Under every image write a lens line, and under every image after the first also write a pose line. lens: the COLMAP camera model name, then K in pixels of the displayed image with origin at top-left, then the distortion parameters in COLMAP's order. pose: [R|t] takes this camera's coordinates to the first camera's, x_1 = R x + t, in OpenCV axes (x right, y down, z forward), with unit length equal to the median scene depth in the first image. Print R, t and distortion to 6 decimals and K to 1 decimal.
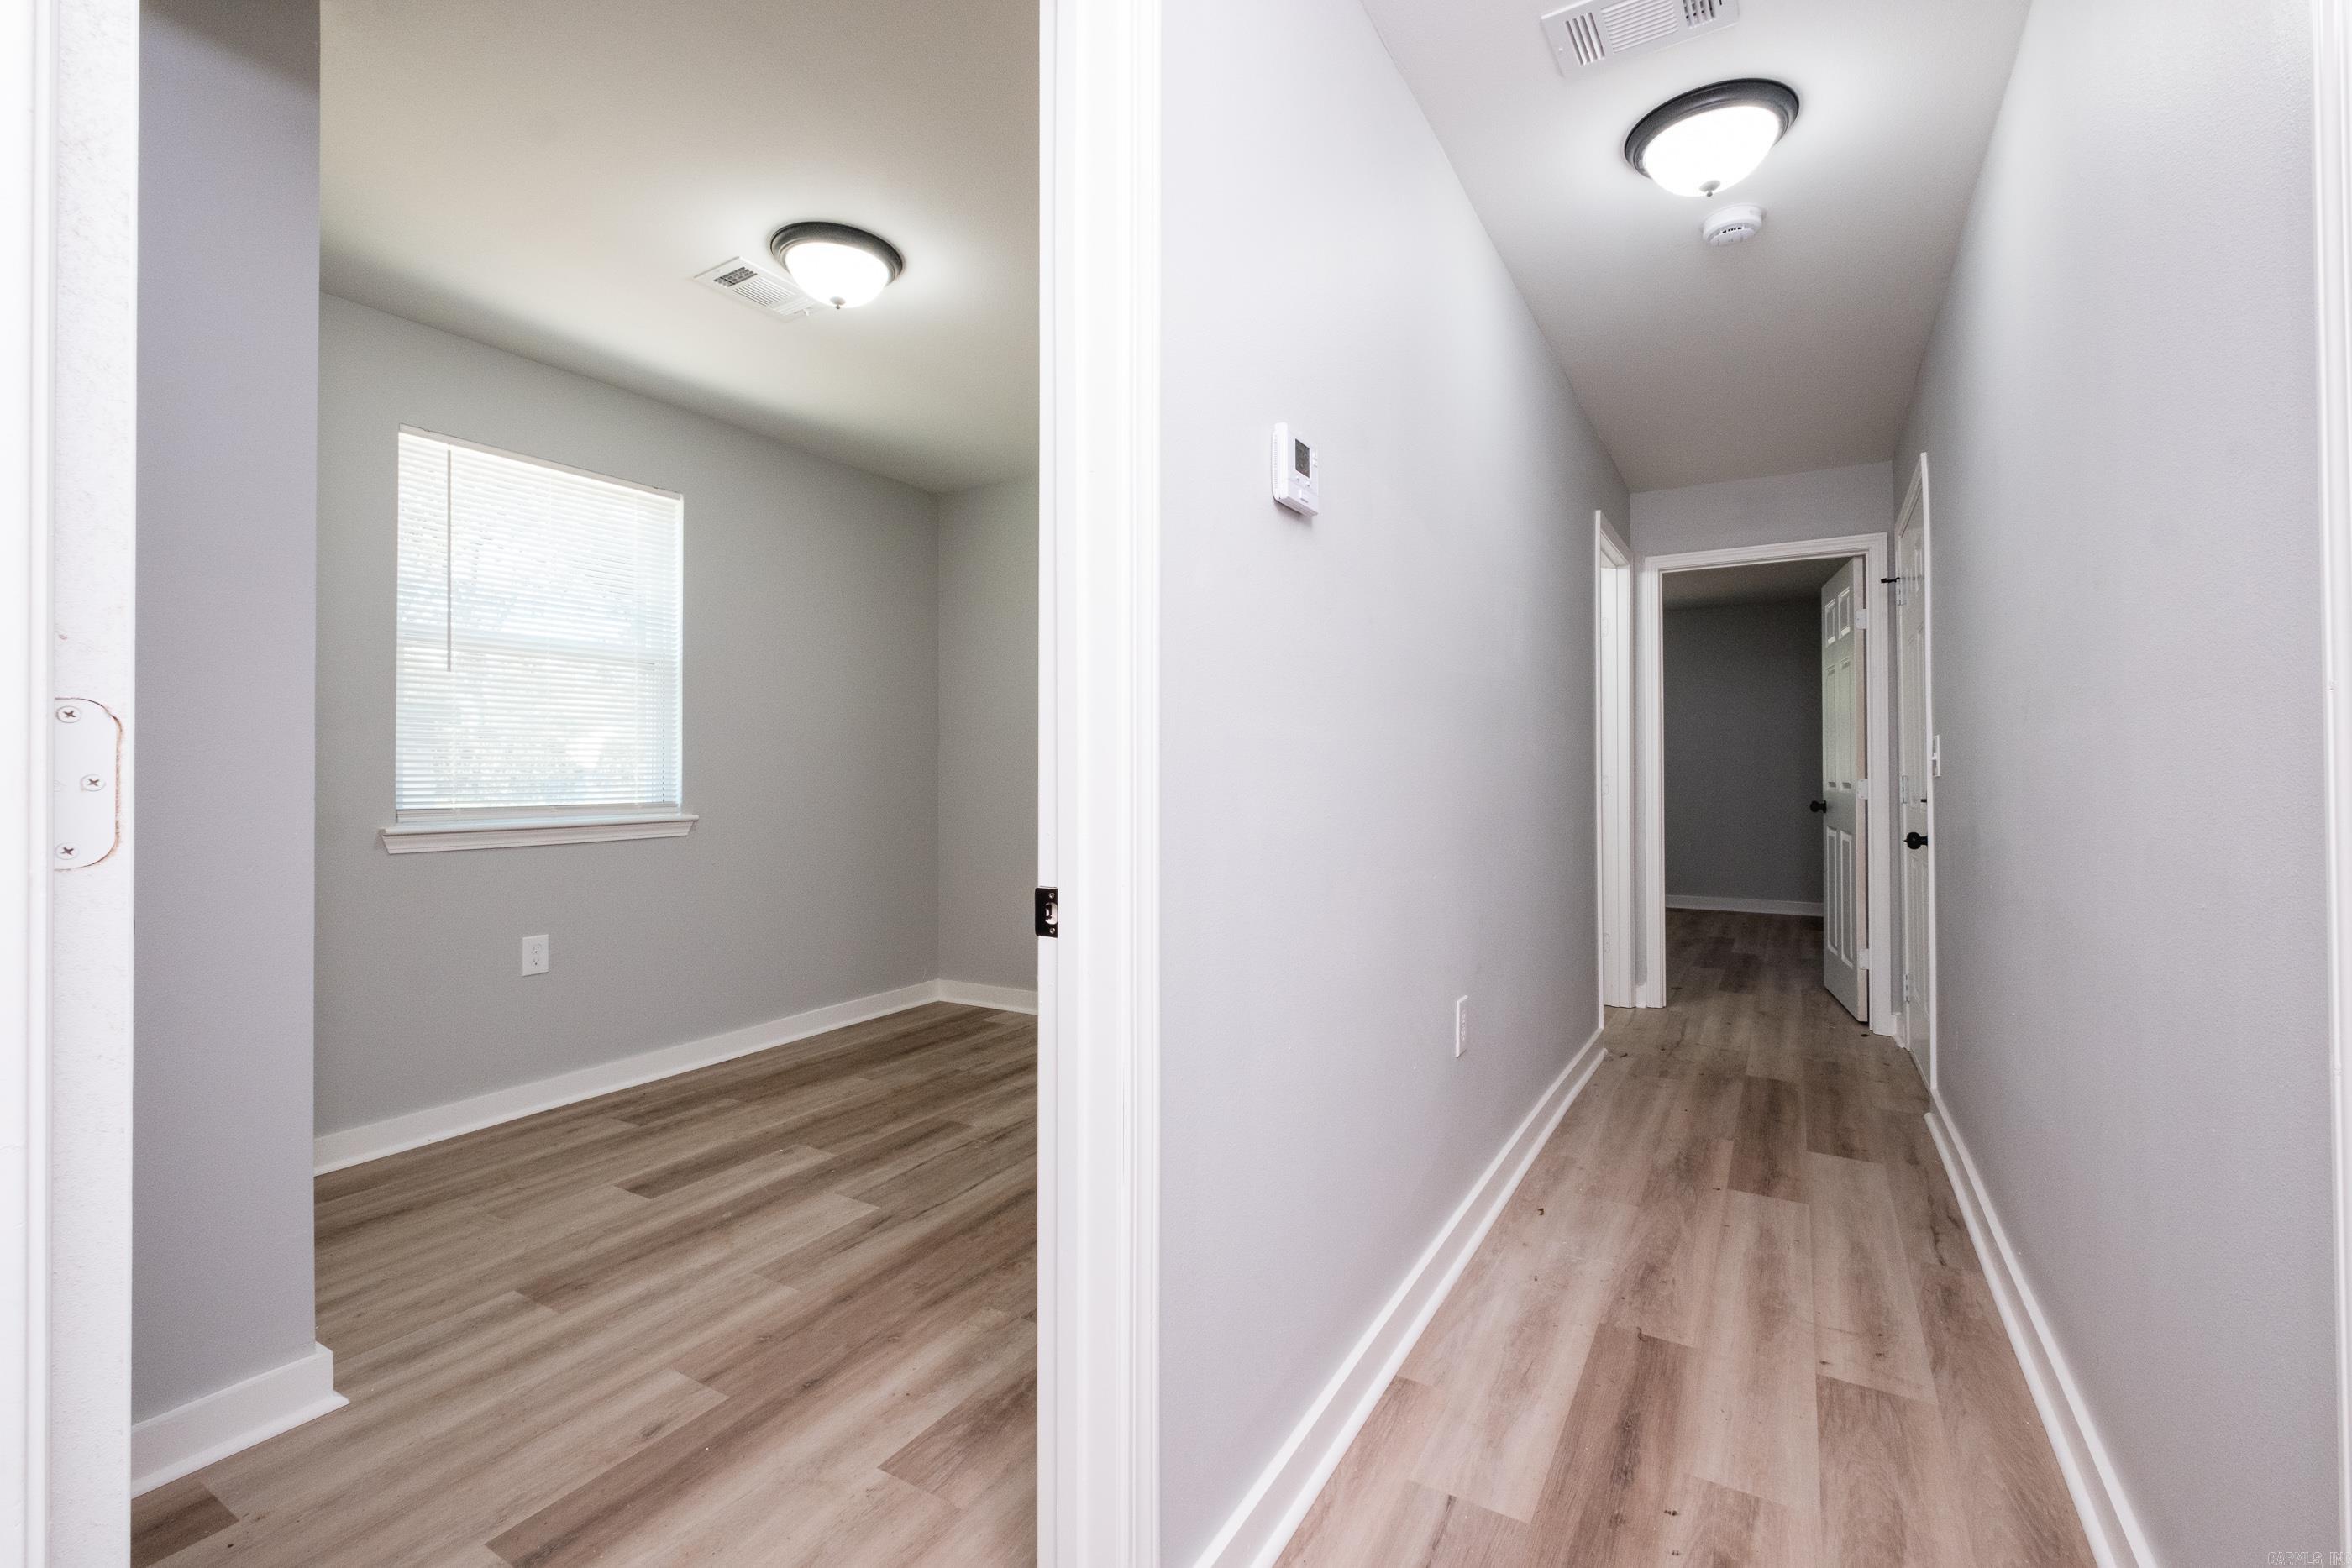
lens RADIAL K [[1007.0, 0, 1187.2], [0, 1007.0, 761.5], [0, 0, 1]] dist [0.000895, -0.000293]
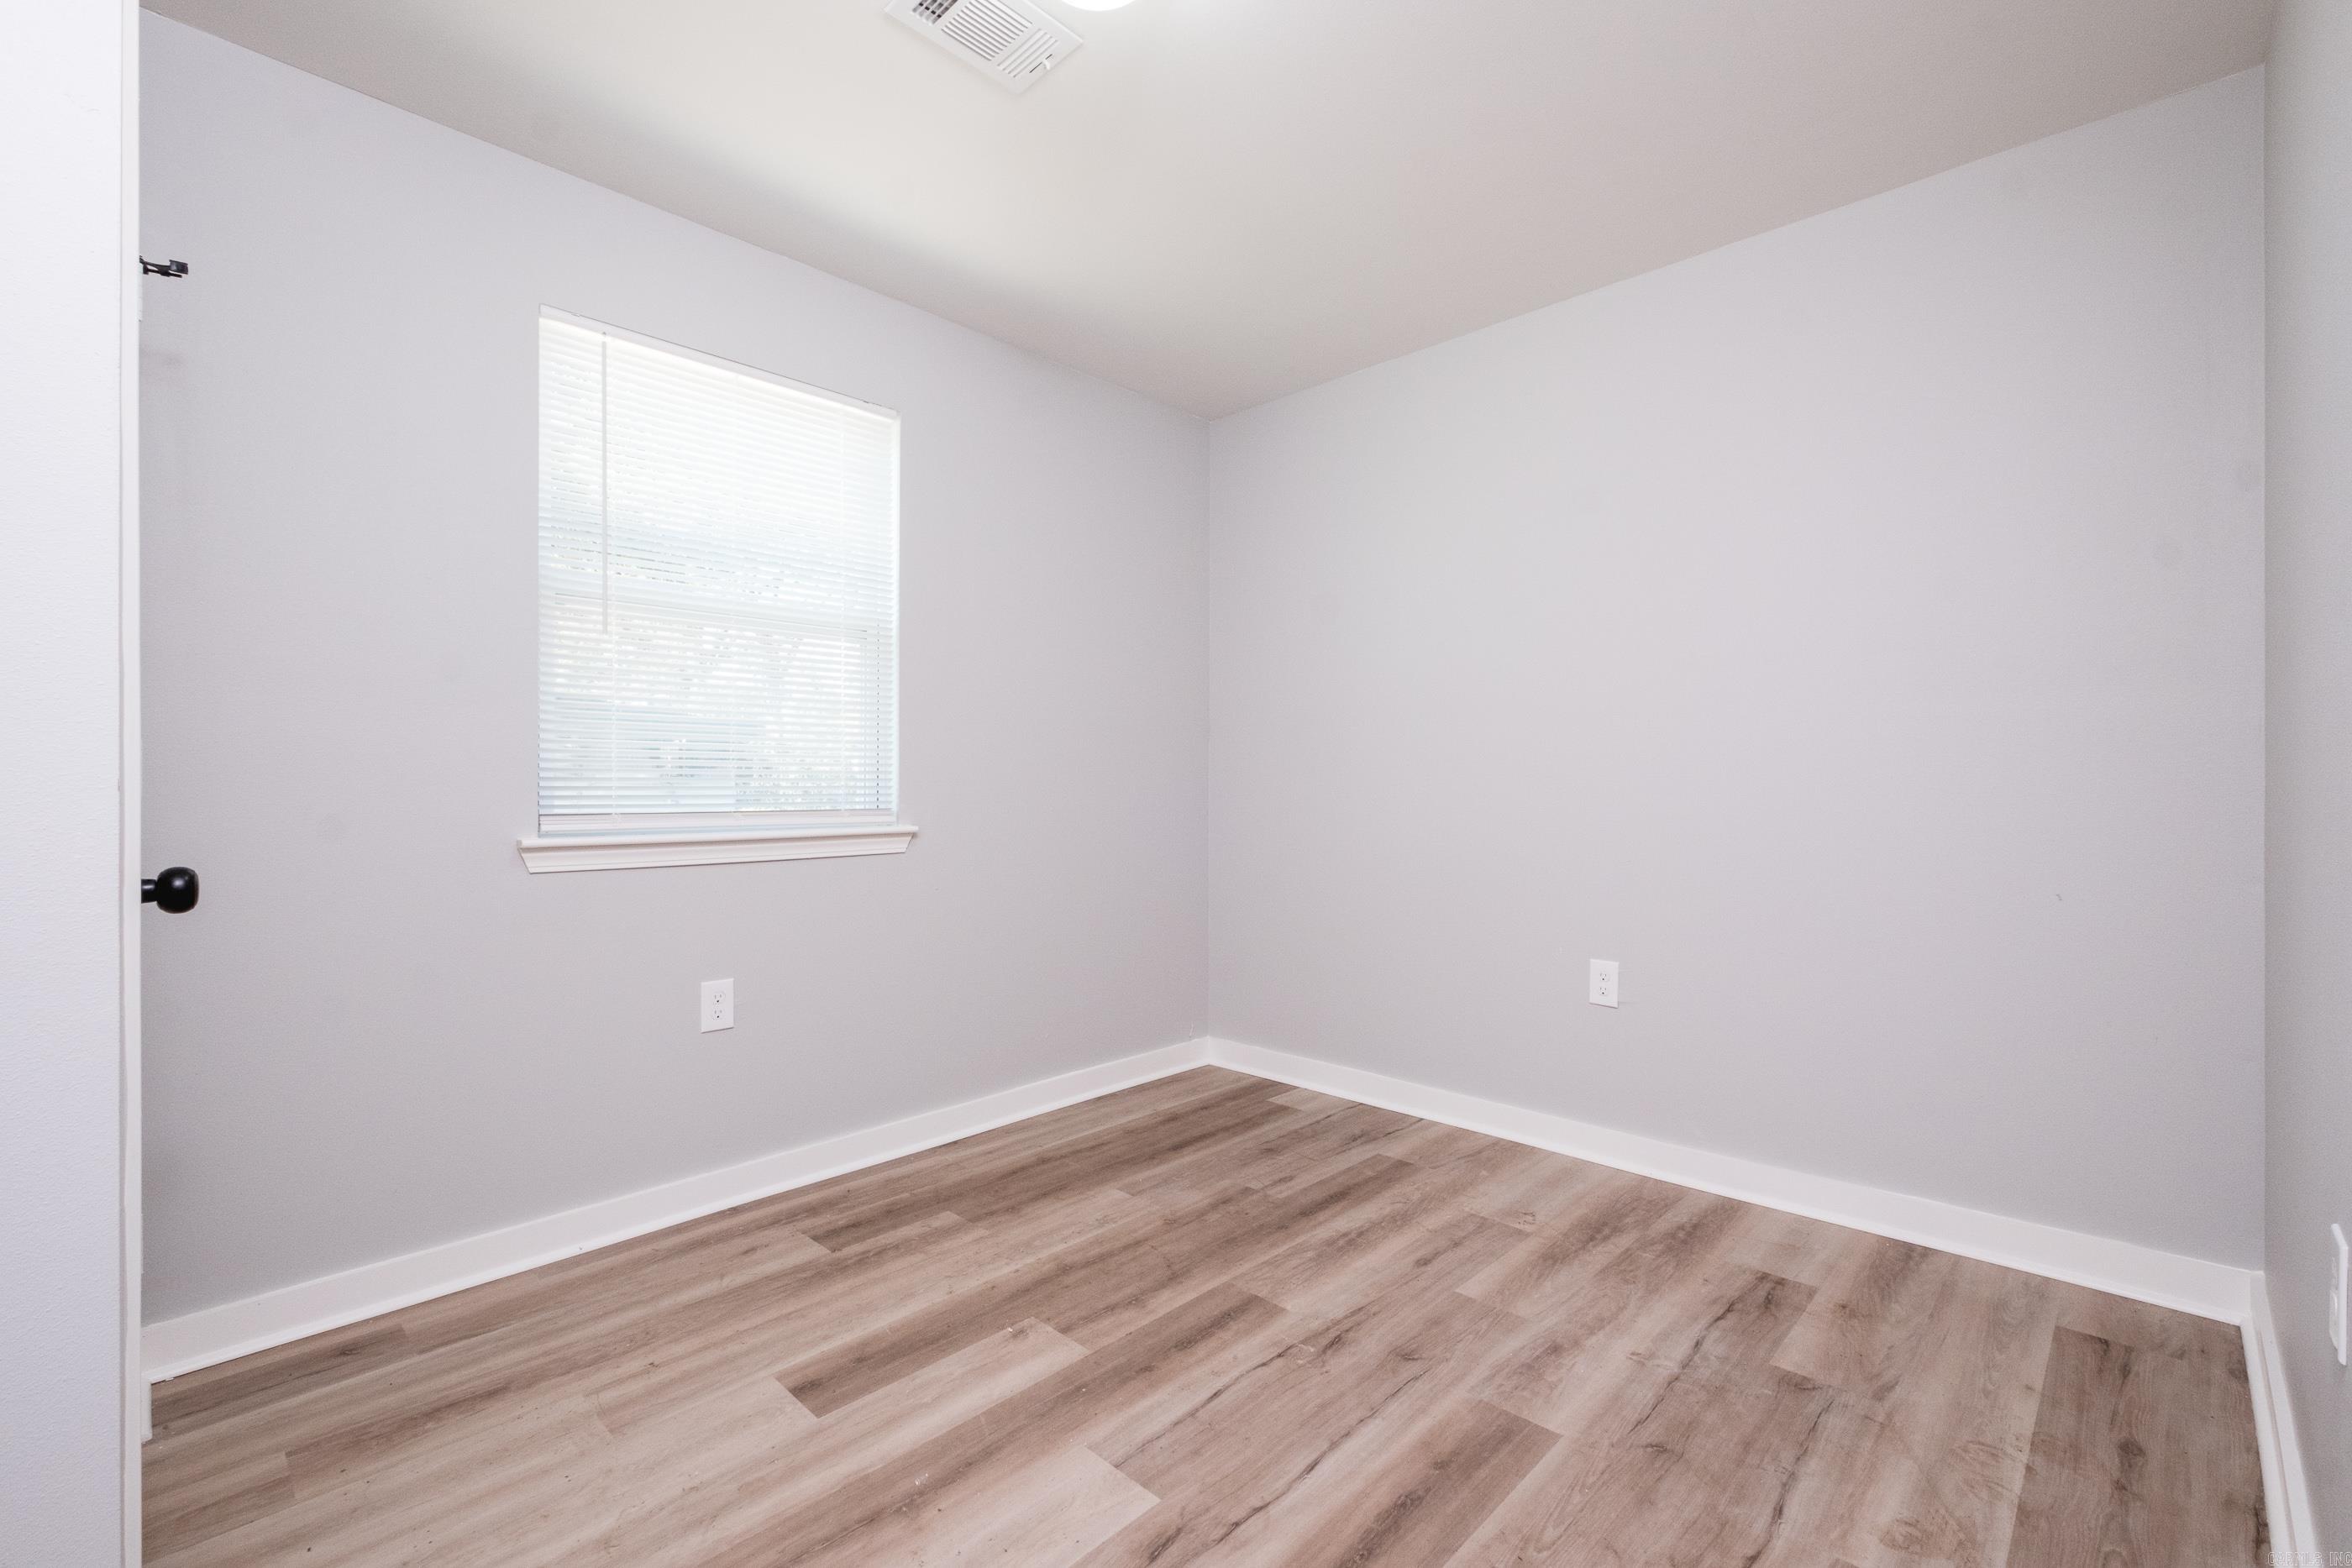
lens RADIAL K [[1007.3, 0, 1182.6], [0, 1007.3, 782.8], [0, 0, 1]] dist [0.003554, -0.003243]
pose [[0.971930, 0.002400, -0.235258, -0.121503], [-0.000697, 0.999973, 0.007323, 0.016156], [0.235269, -0.006954, 0.971905, 0.340443]]
